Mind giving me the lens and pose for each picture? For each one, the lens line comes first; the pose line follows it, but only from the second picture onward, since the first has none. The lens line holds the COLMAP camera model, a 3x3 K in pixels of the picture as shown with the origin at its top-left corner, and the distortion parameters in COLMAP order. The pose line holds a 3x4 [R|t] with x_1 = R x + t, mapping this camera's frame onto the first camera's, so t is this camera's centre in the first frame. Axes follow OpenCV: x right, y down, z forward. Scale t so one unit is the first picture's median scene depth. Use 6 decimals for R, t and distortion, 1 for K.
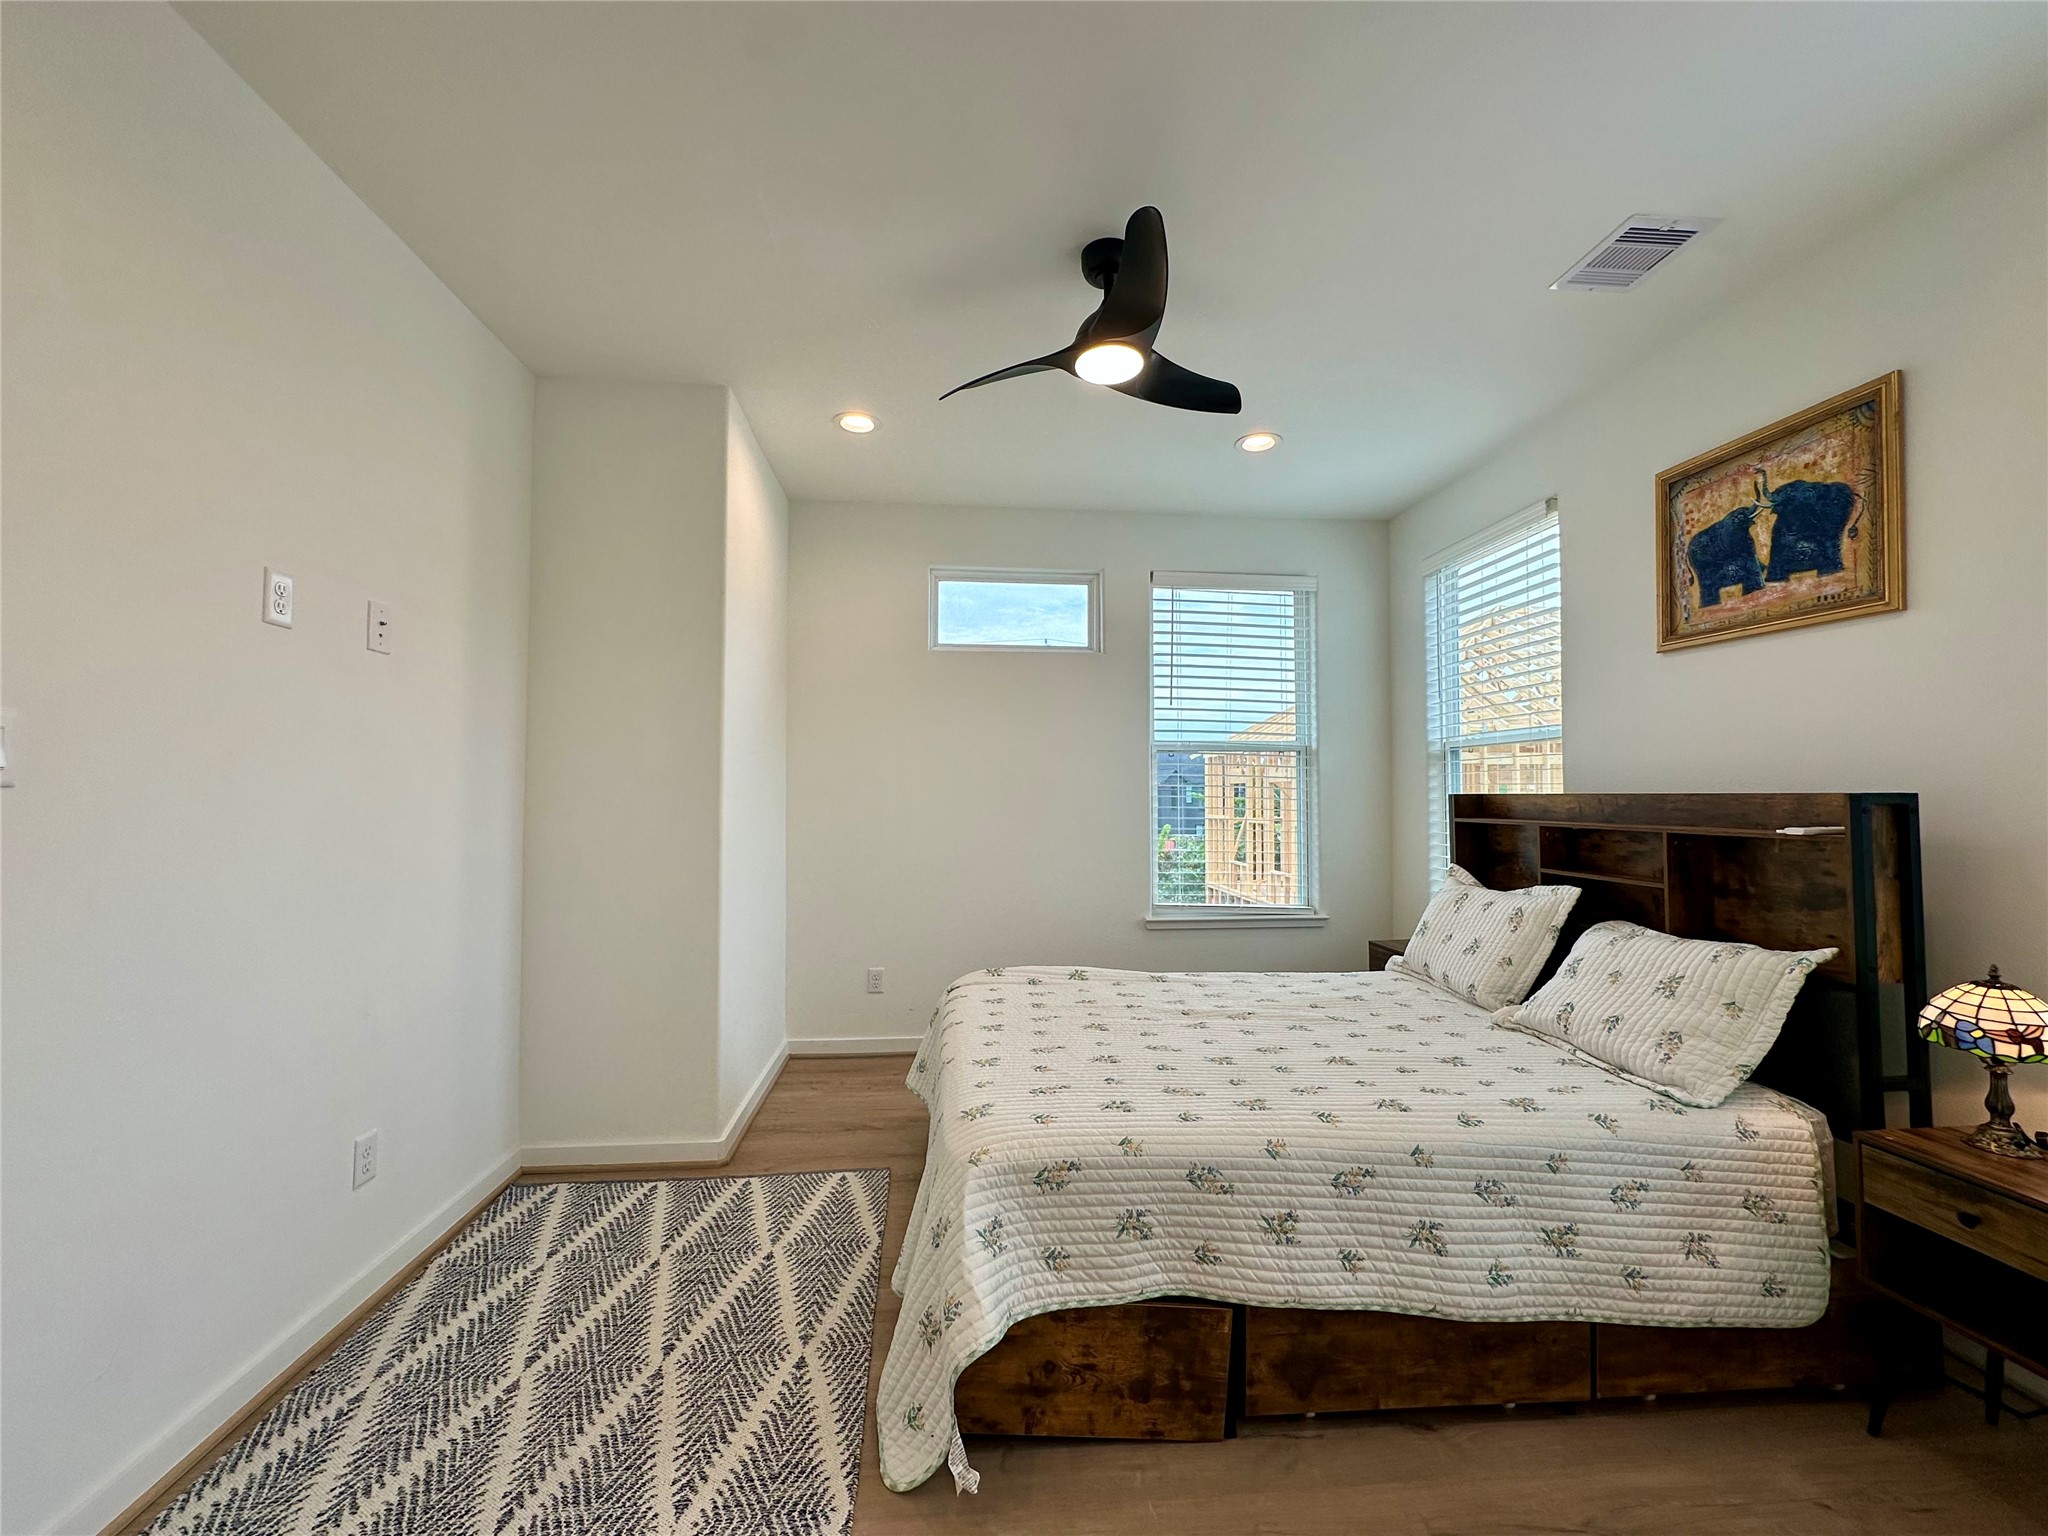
lens RADIAL K [[815.2, 0, 1025.1], [0, 815.2, 773.3], [0, 0, 1]] dist [-0.003726, 0.000802]
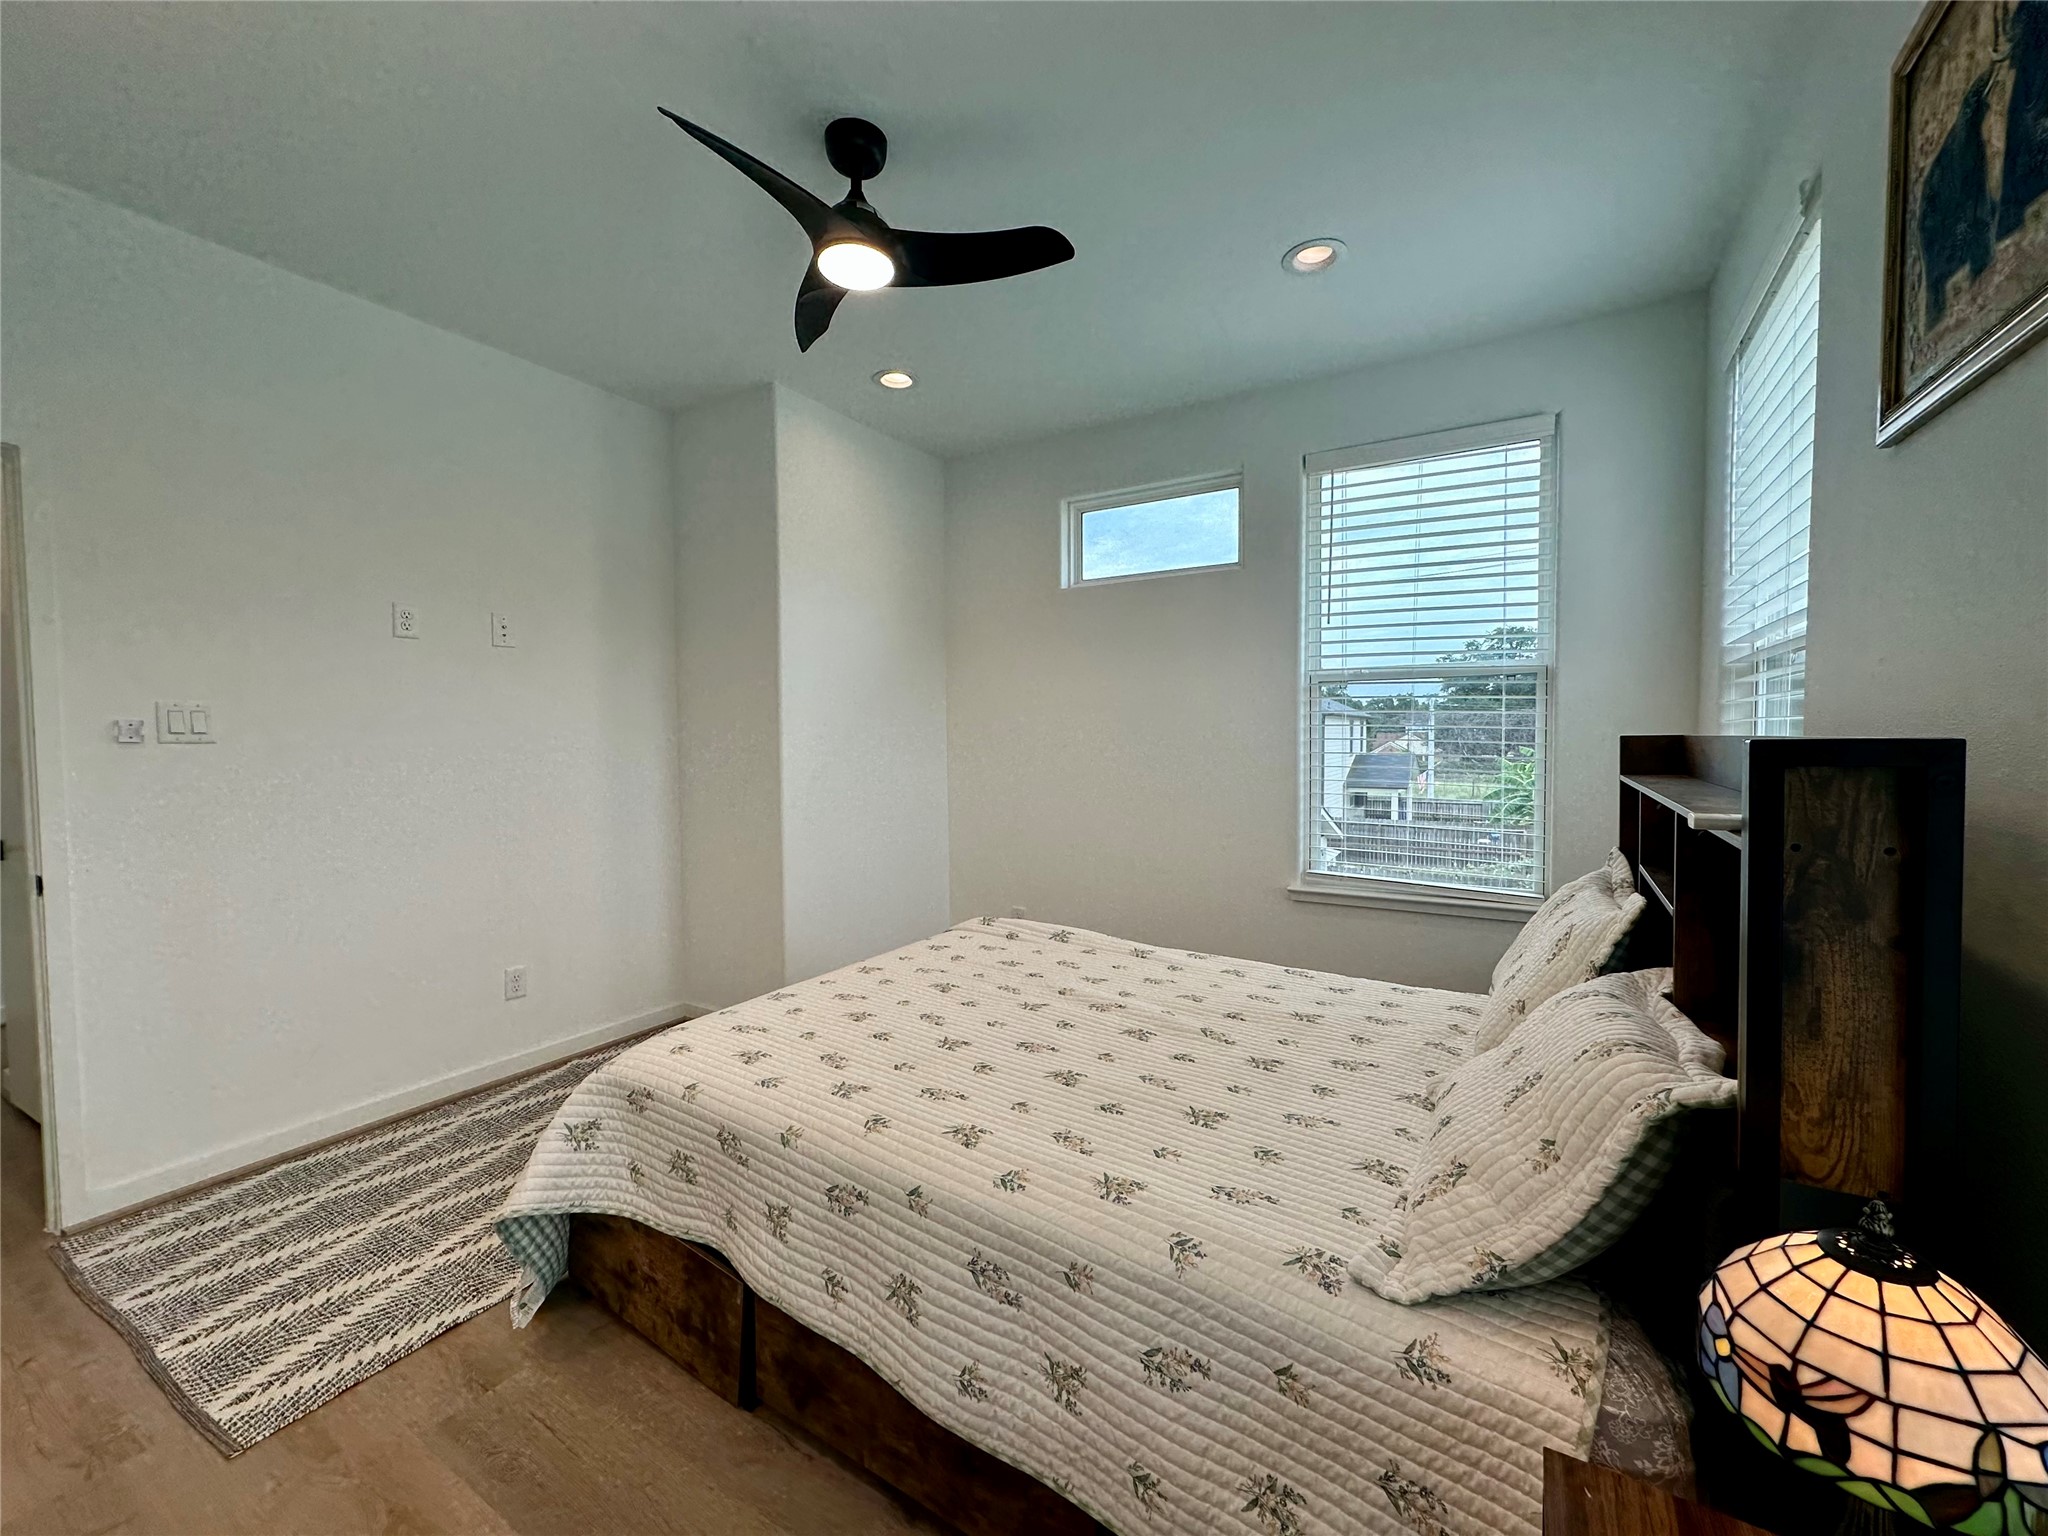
lens RADIAL K [[815.2, 0, 1024.2], [0, 815.2, 772.6], [0, 0, 1]] dist [-0.003726, 0.000802]
pose [[0.801777, 0.020172, -0.597283, 0.847049], [0.023929, 0.997545, 0.065812, 0.003384], [0.597144, -0.067059, 0.799326, 0.370619]]
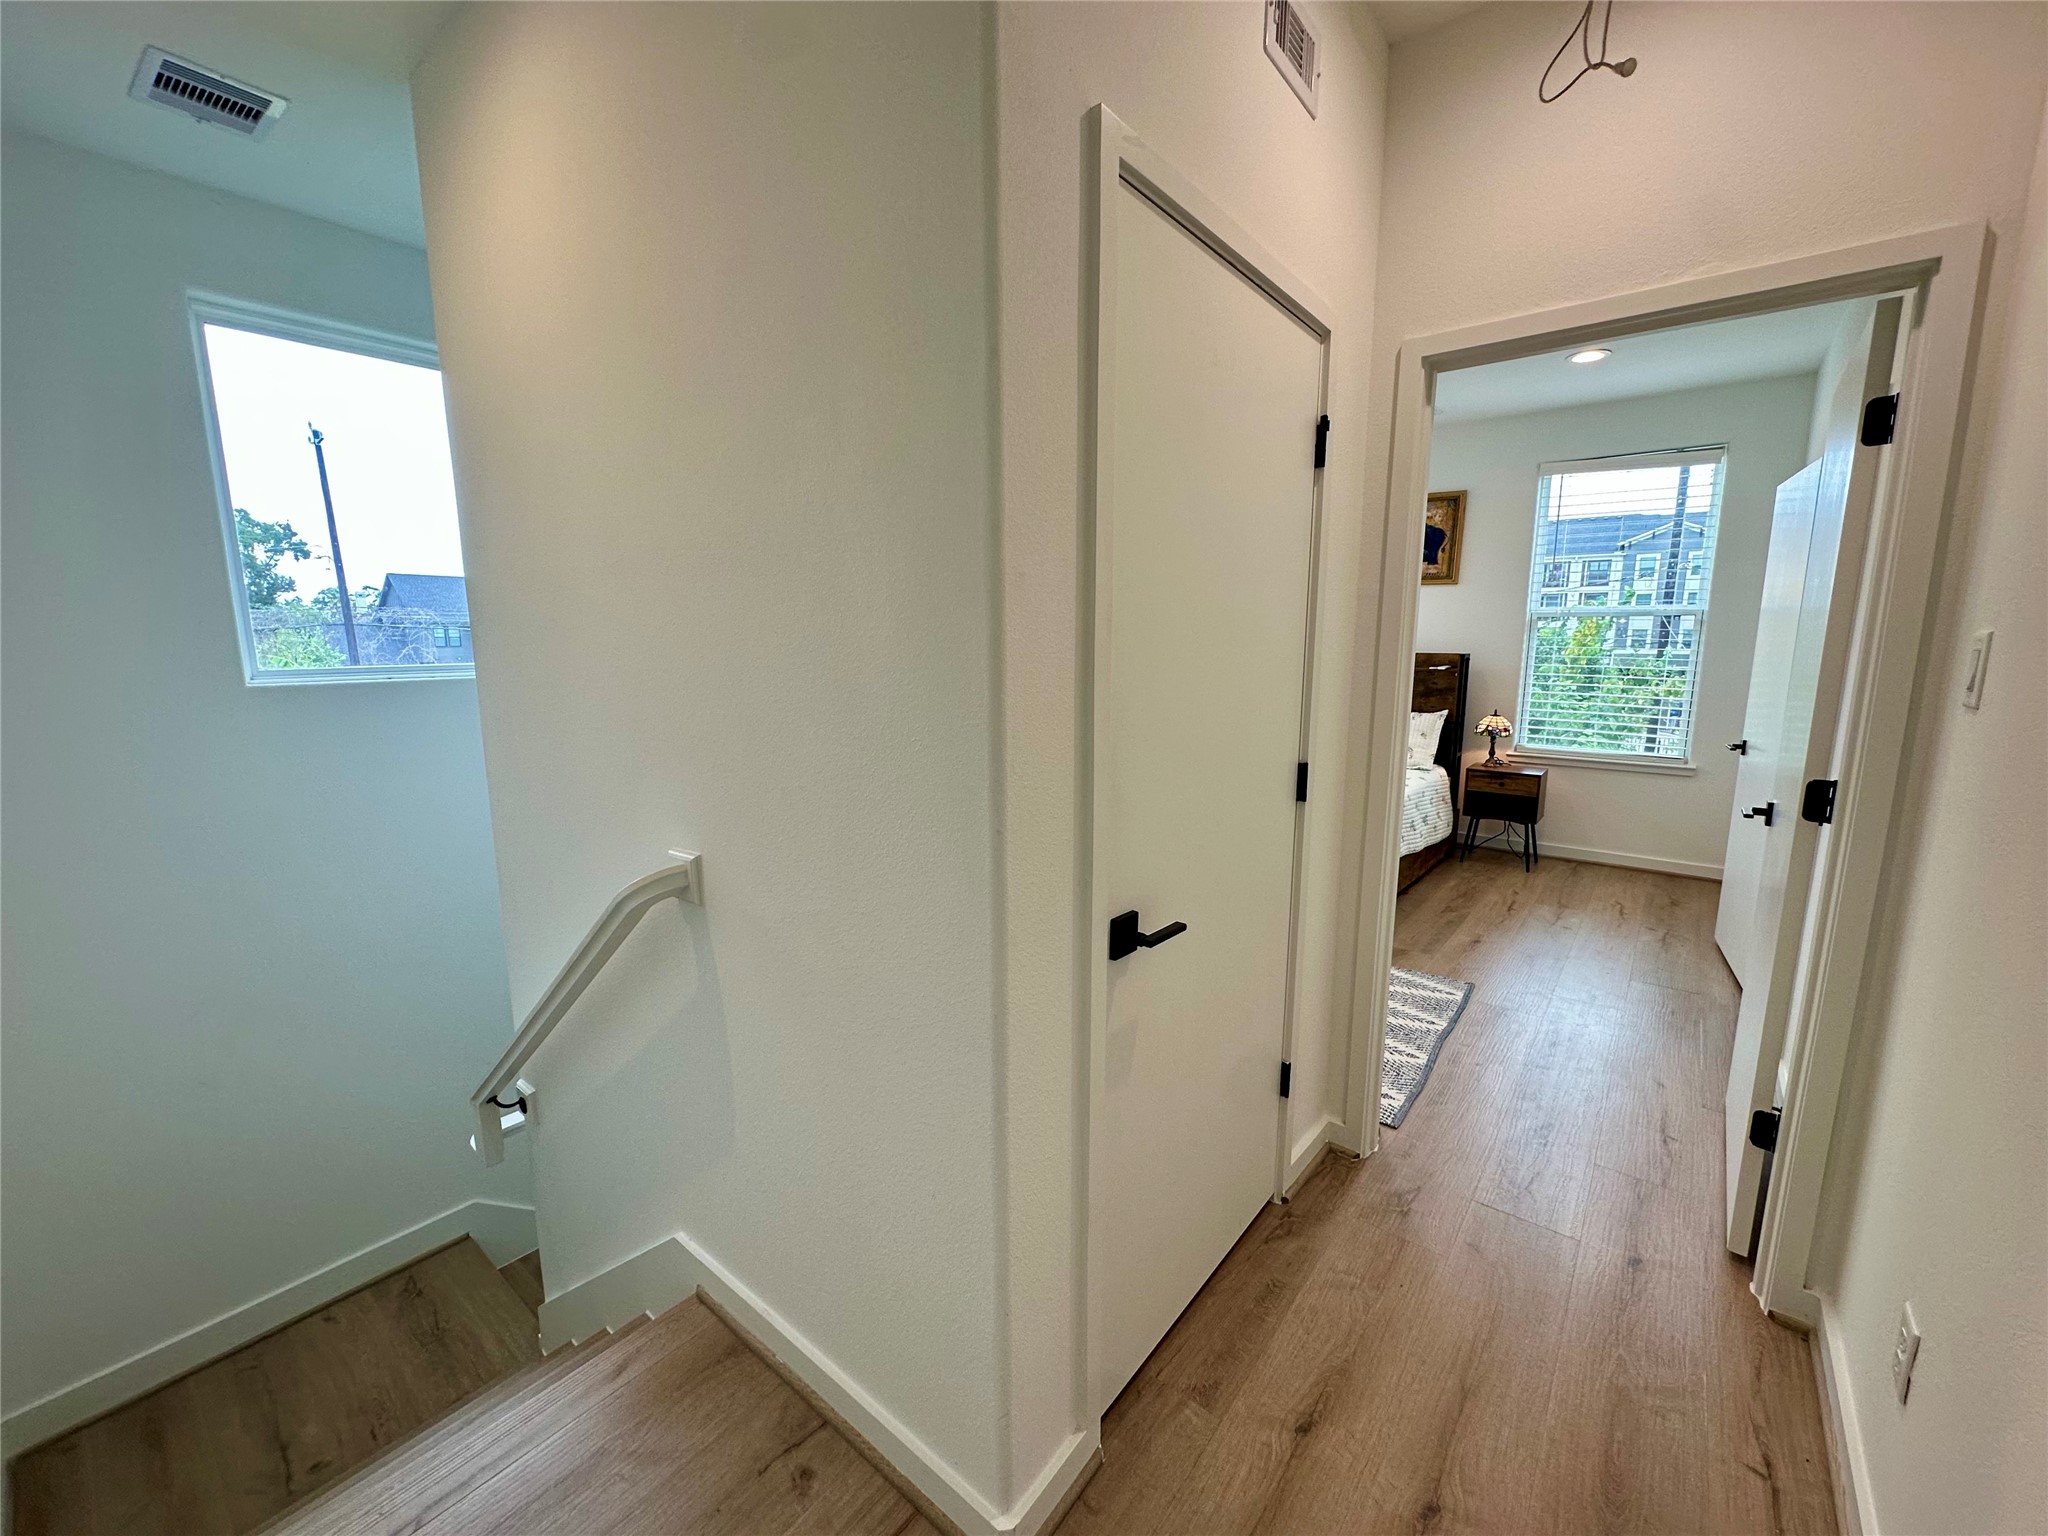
lens RADIAL K [[815.2, 0, 1027.4], [0, 815.2, 774.0], [0, 0, 1]] dist [-0.003726, 0.000802]
pose [[0.700766, -0.124467, 0.702449, -1.809110], [-0.014279, 0.982018, 0.188249, -0.067200], [-0.713248, -0.141948, 0.686387, 0.069551]]
